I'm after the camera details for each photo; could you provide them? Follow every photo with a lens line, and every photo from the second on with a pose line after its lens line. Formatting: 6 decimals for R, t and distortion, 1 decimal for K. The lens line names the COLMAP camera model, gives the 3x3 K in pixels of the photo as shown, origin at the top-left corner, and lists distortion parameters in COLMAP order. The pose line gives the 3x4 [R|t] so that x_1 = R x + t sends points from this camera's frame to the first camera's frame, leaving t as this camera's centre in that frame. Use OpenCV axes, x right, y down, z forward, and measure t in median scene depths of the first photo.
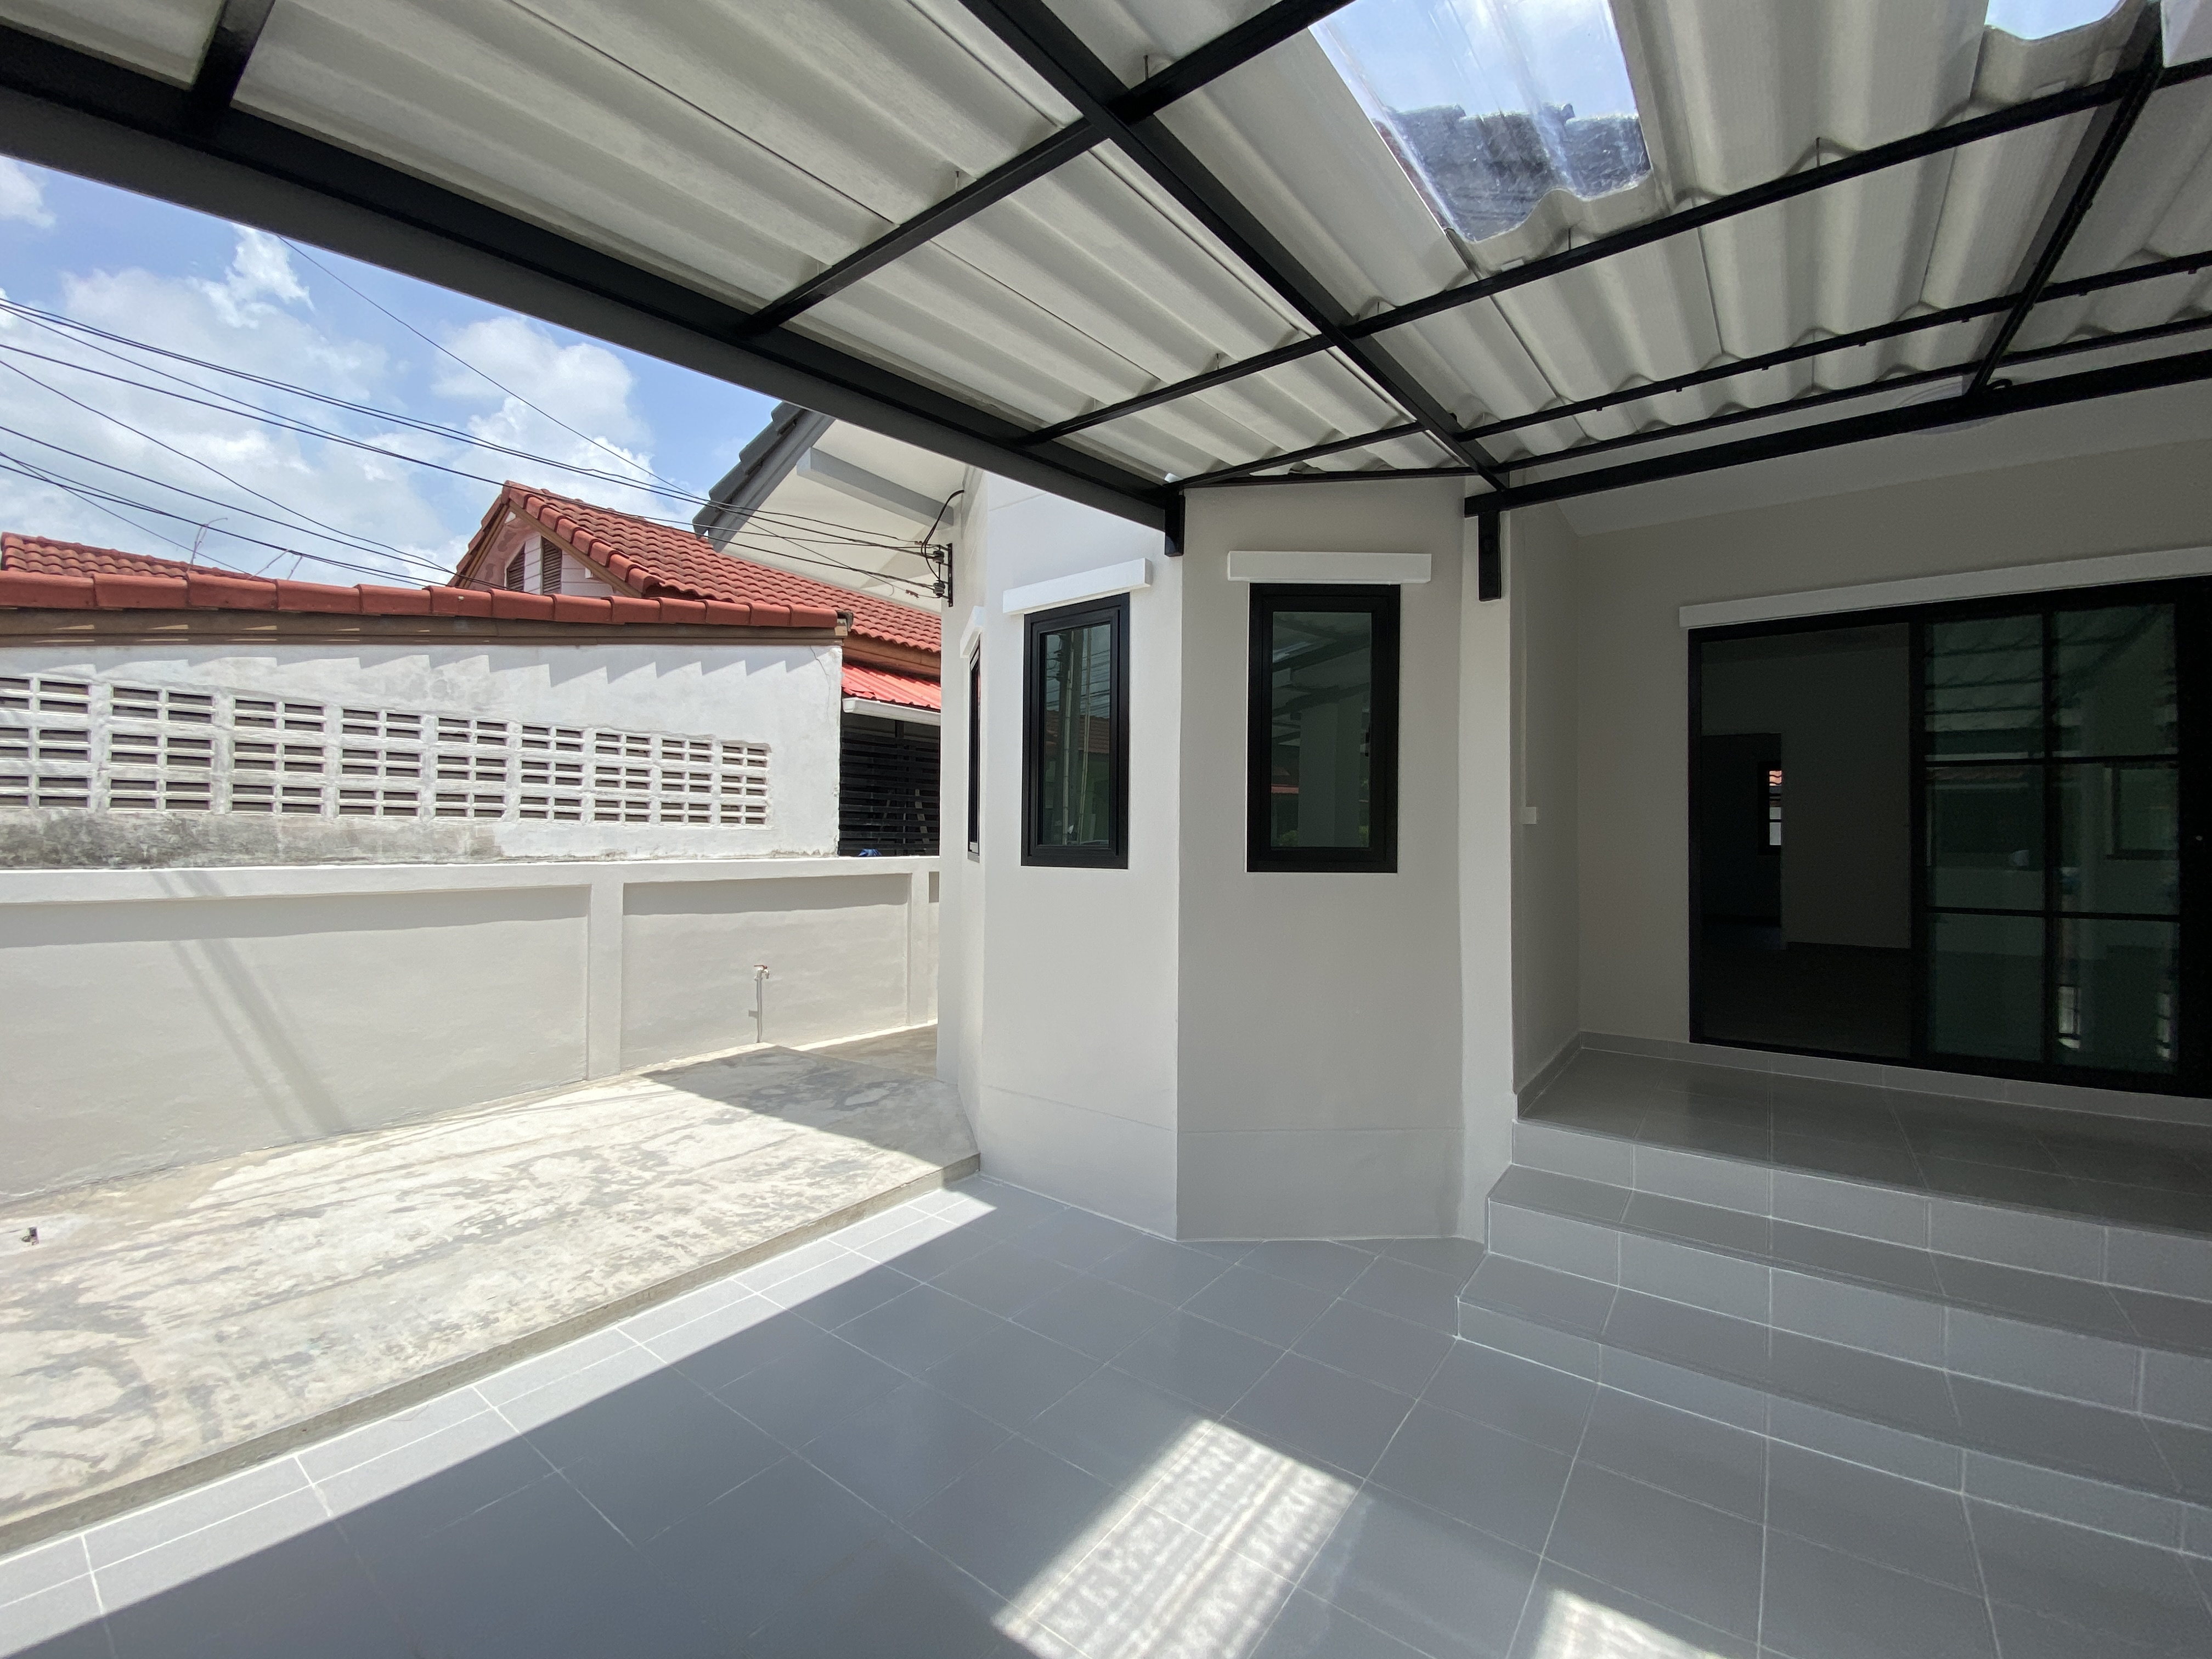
lens RADIAL K [[900.1, 0, 1102.1], [0, 900.1, 828.4], [0, 0, 1]] dist [0.031585, -0.024712]
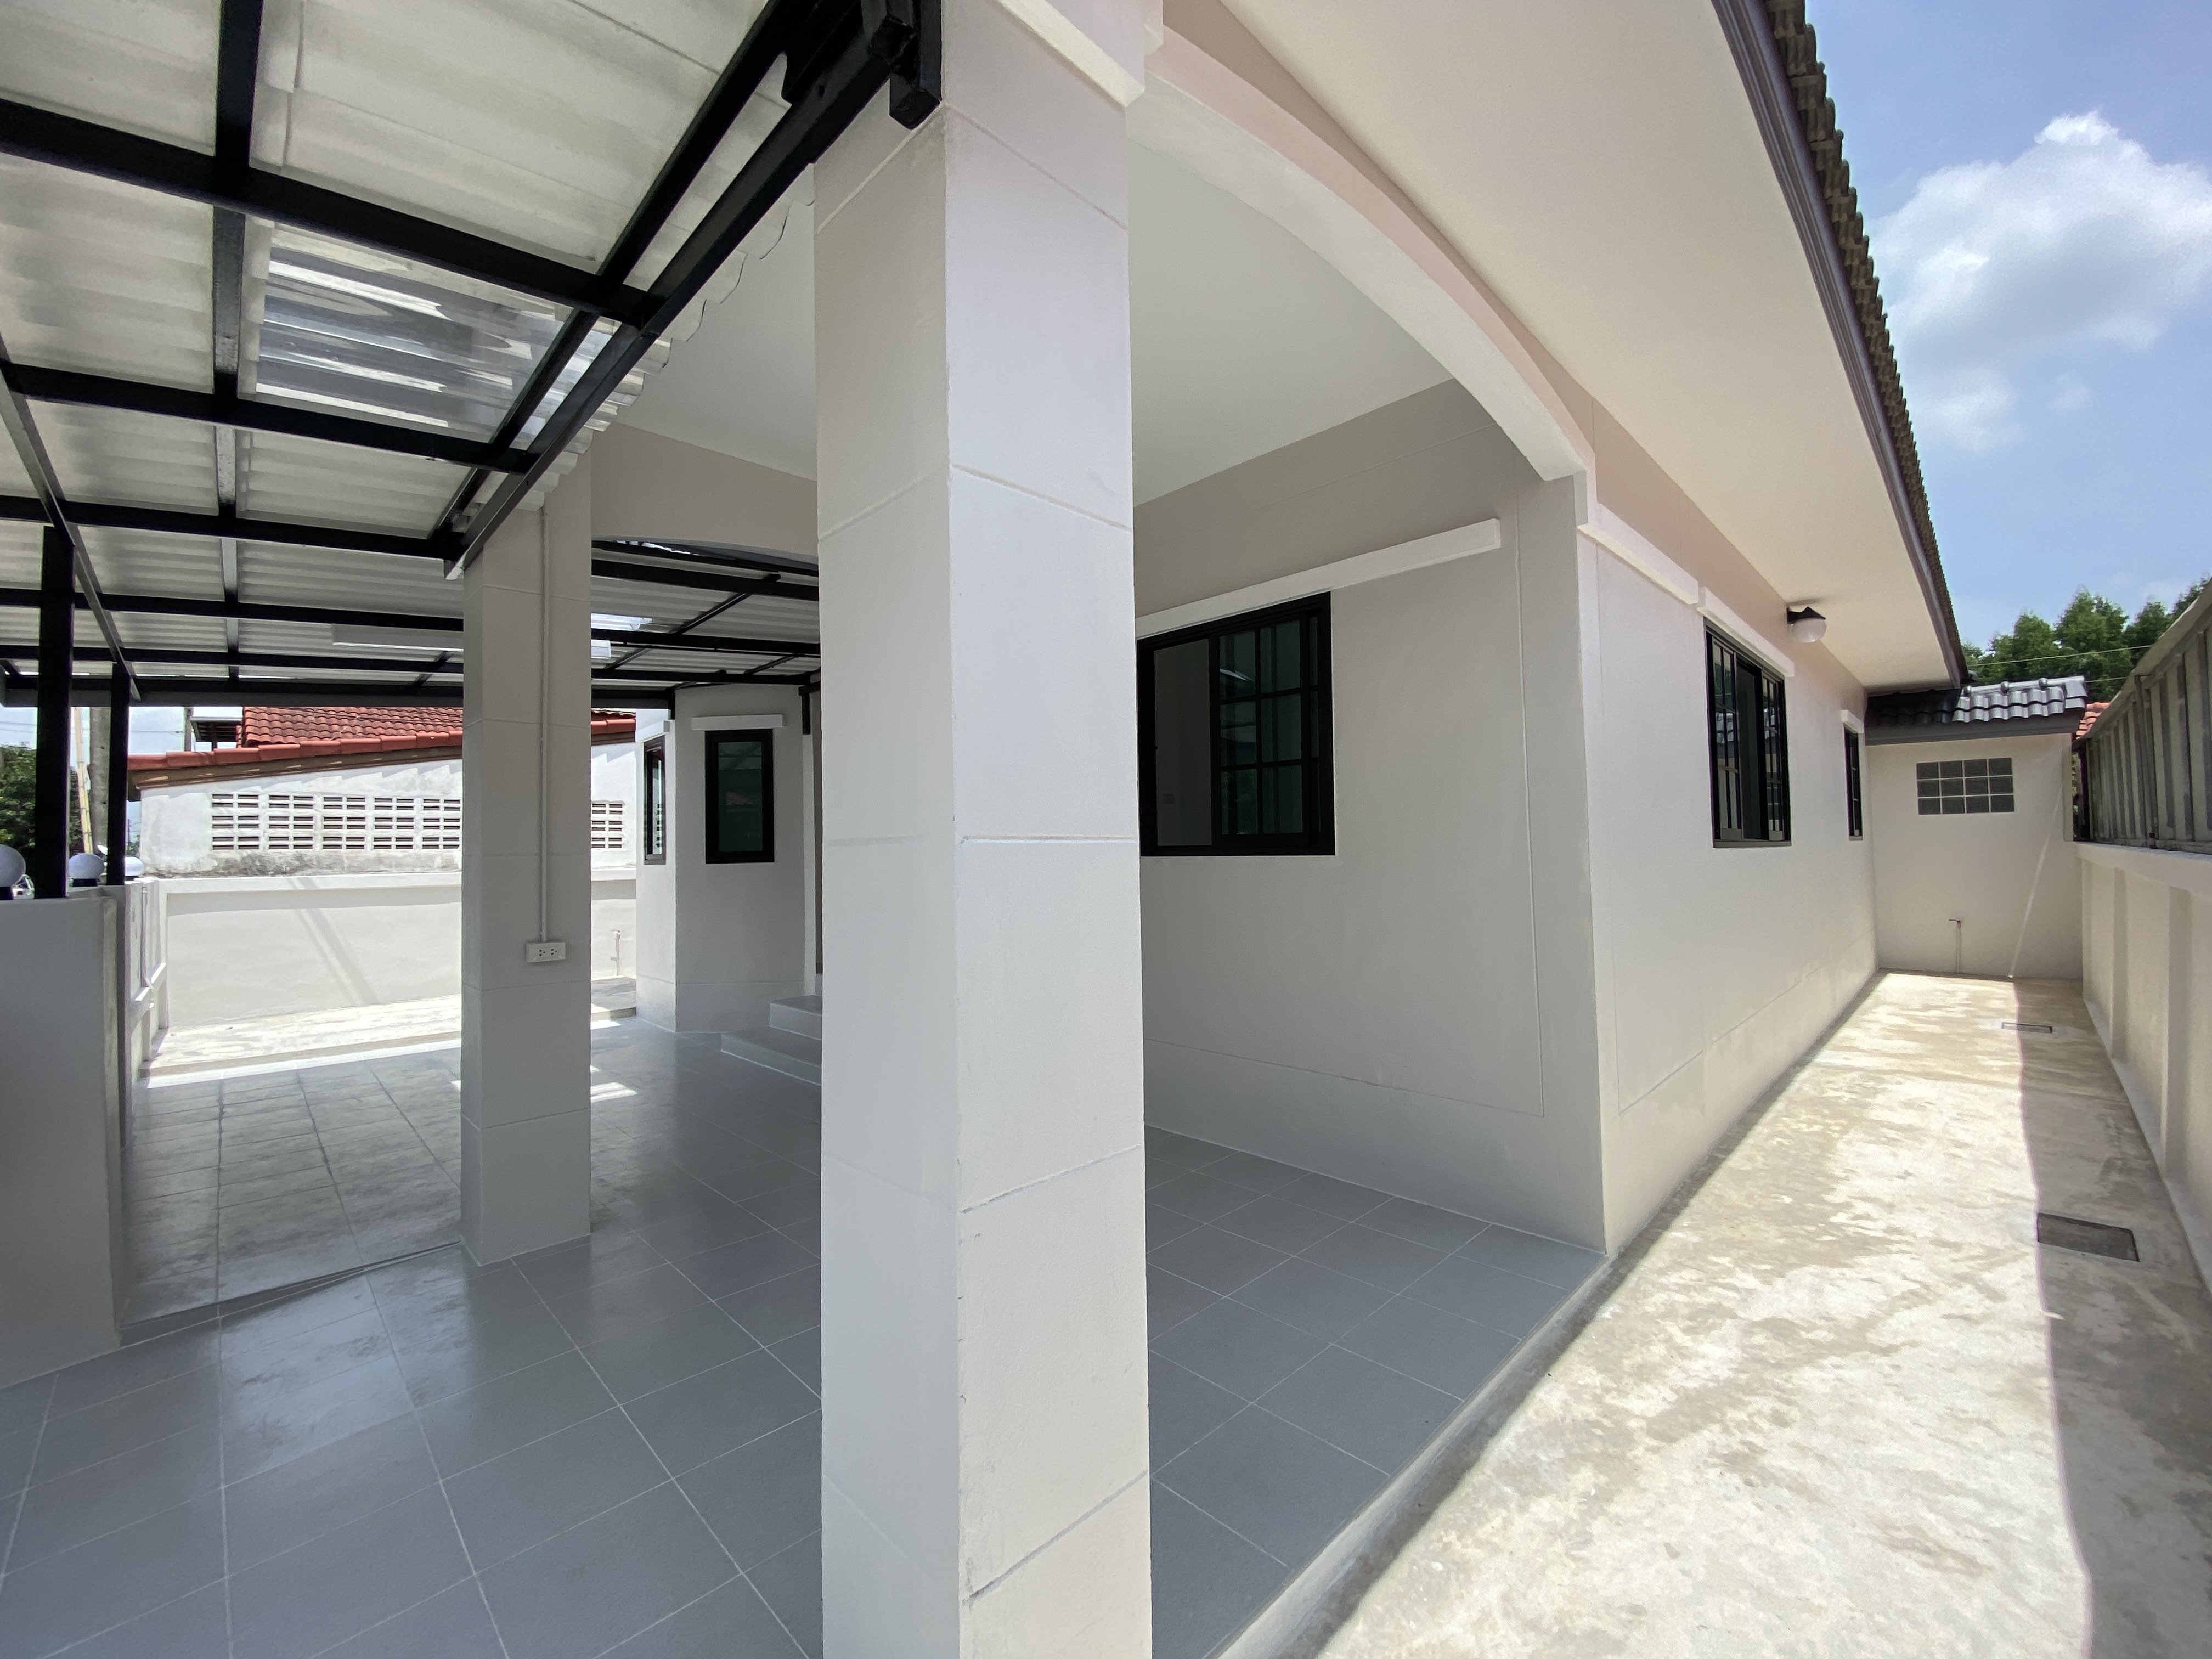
lens RADIAL K [[905.4, 0, 1093.0], [0, 905.4, 828.8], [0, 0, 1]] dist [0.030181, -0.023902]
pose [[0.985442, -0.030973, -0.167169, 1.220401], [0.028506, 0.999447, -0.017141, 0.021280], [0.167607, 0.012127, 0.985779, -0.838482]]
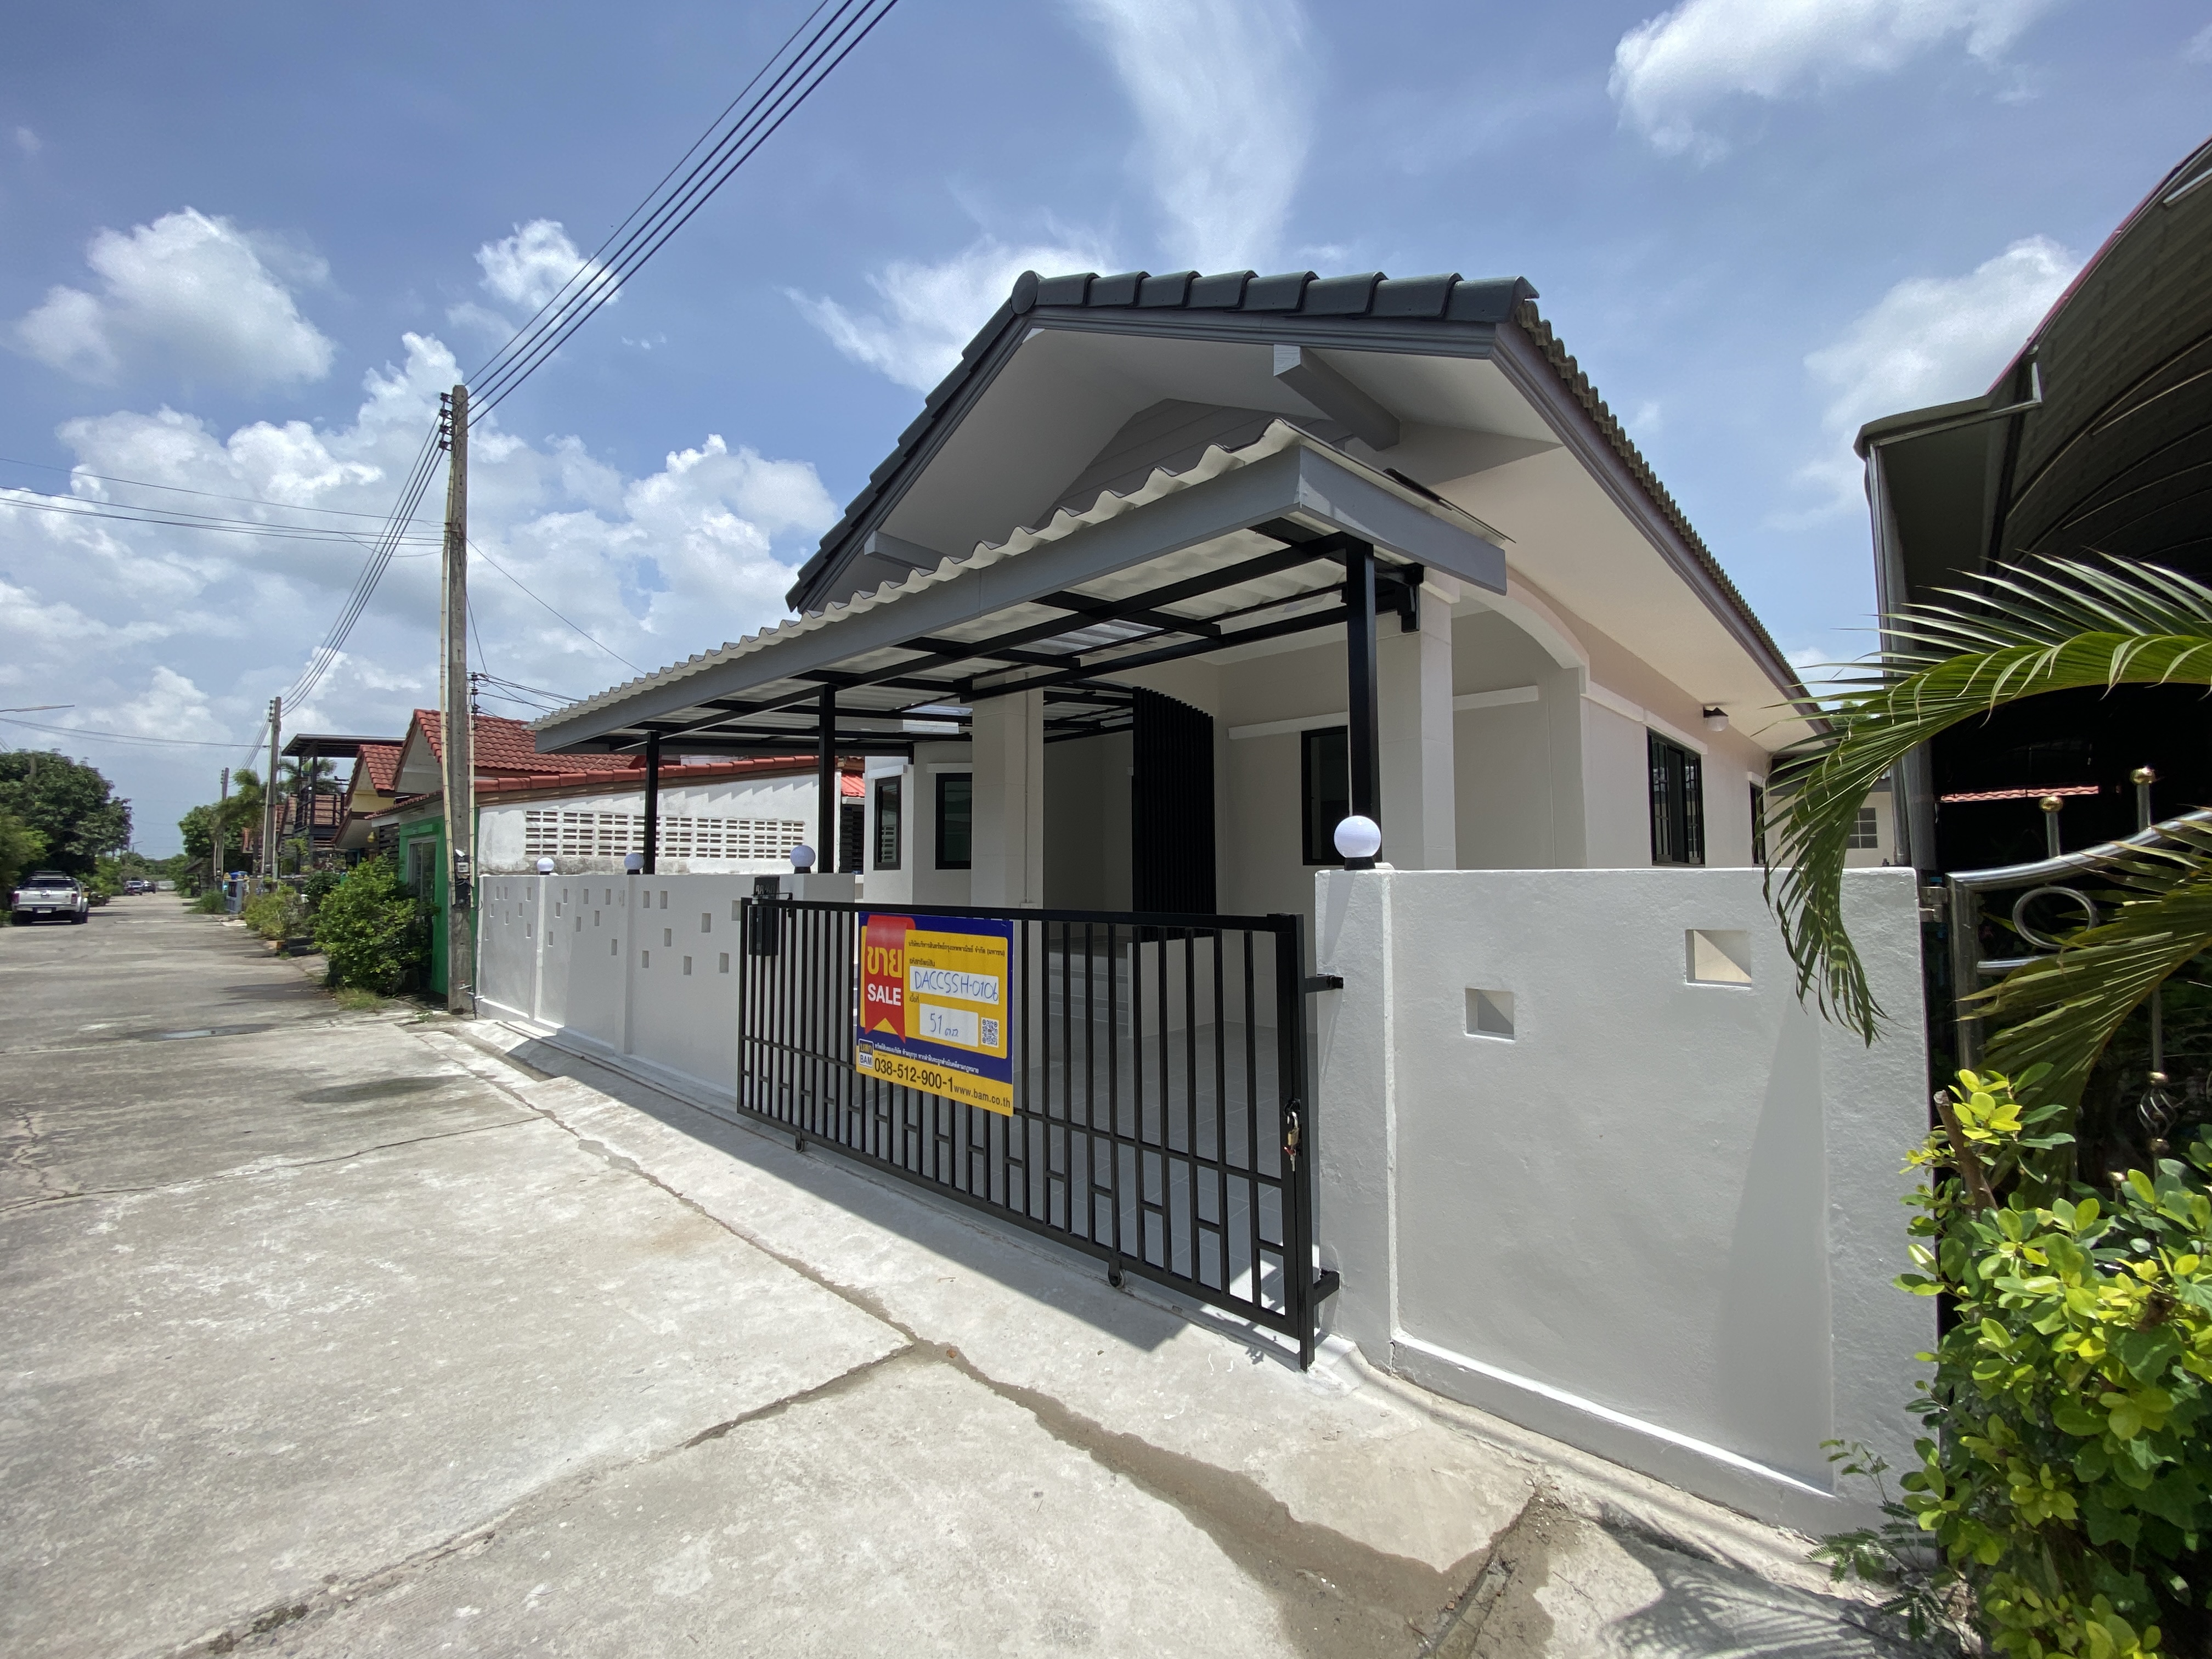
lens RADIAL K [[906.8, 0, 1106.0], [0, 906.8, 829.5], [0, 0, 1]] dist [0.031363, -0.027353]
pose [[0.992678, -0.017850, -0.119464, 0.904794], [0.013081, 0.999090, -0.040584, 0.034219], [0.120080, 0.038724, 0.992009, -1.582227]]
